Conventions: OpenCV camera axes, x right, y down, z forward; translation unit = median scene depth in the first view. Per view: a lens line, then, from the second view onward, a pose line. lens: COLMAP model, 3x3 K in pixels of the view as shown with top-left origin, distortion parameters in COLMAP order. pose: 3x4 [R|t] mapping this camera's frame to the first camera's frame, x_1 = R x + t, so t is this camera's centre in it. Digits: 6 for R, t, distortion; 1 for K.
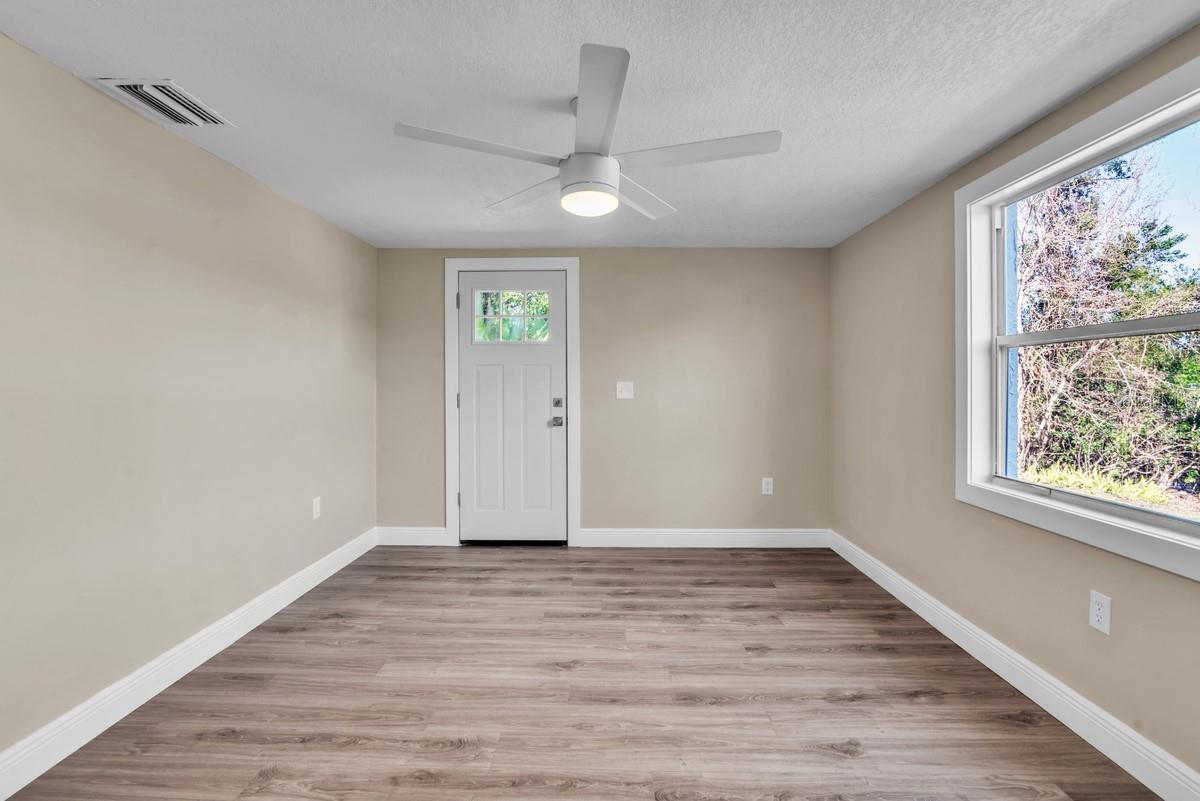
lens RADIAL K [[566.7, 0, 598.7], [0, 566.7, 371.7], [0, 0, 1]] dist [-0.018634, -0.000332]
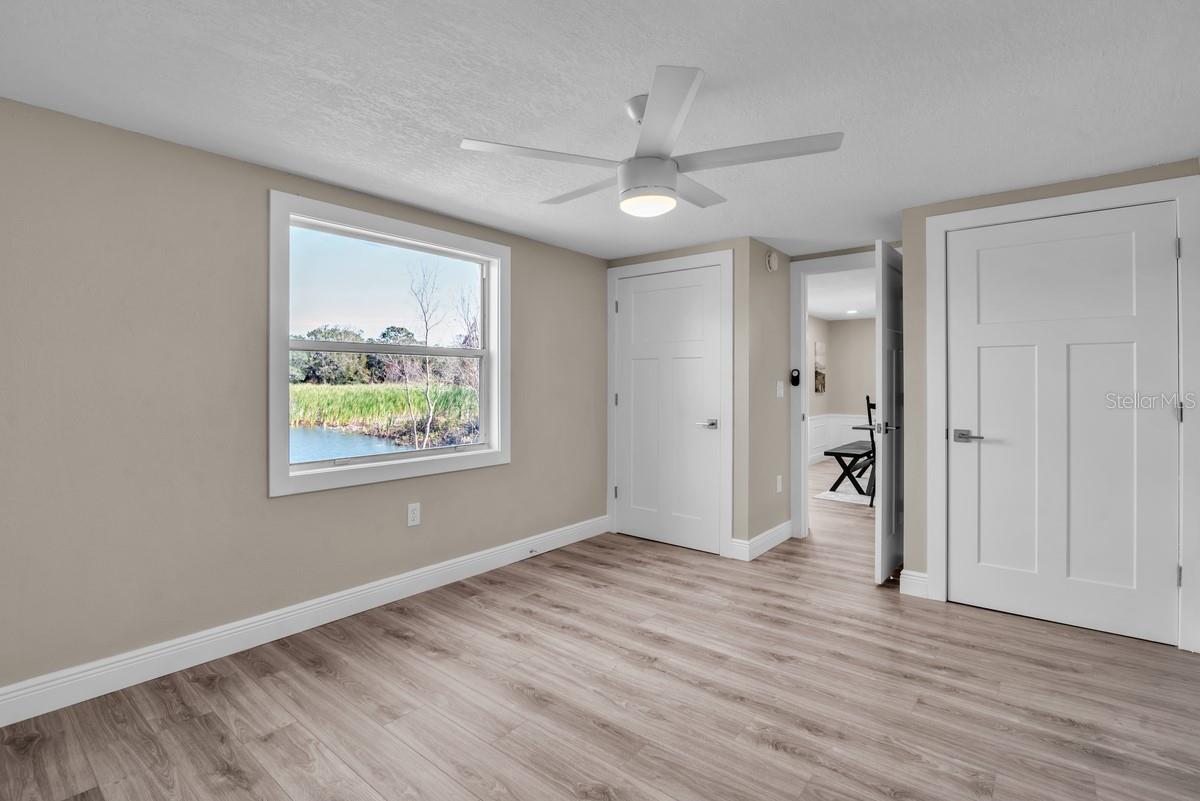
lens RADIAL K [[566.7, 0, 598.7], [0, 566.7, 371.7], [0, 0, 1]] dist [-0.018634, -0.000332]
pose [[-0.787898, 0.011748, 0.615694, -0.568378], [-0.012258, 0.999321, -0.034755, 0.039288], [-0.615684, -0.034931, -0.787218, 1.841751]]
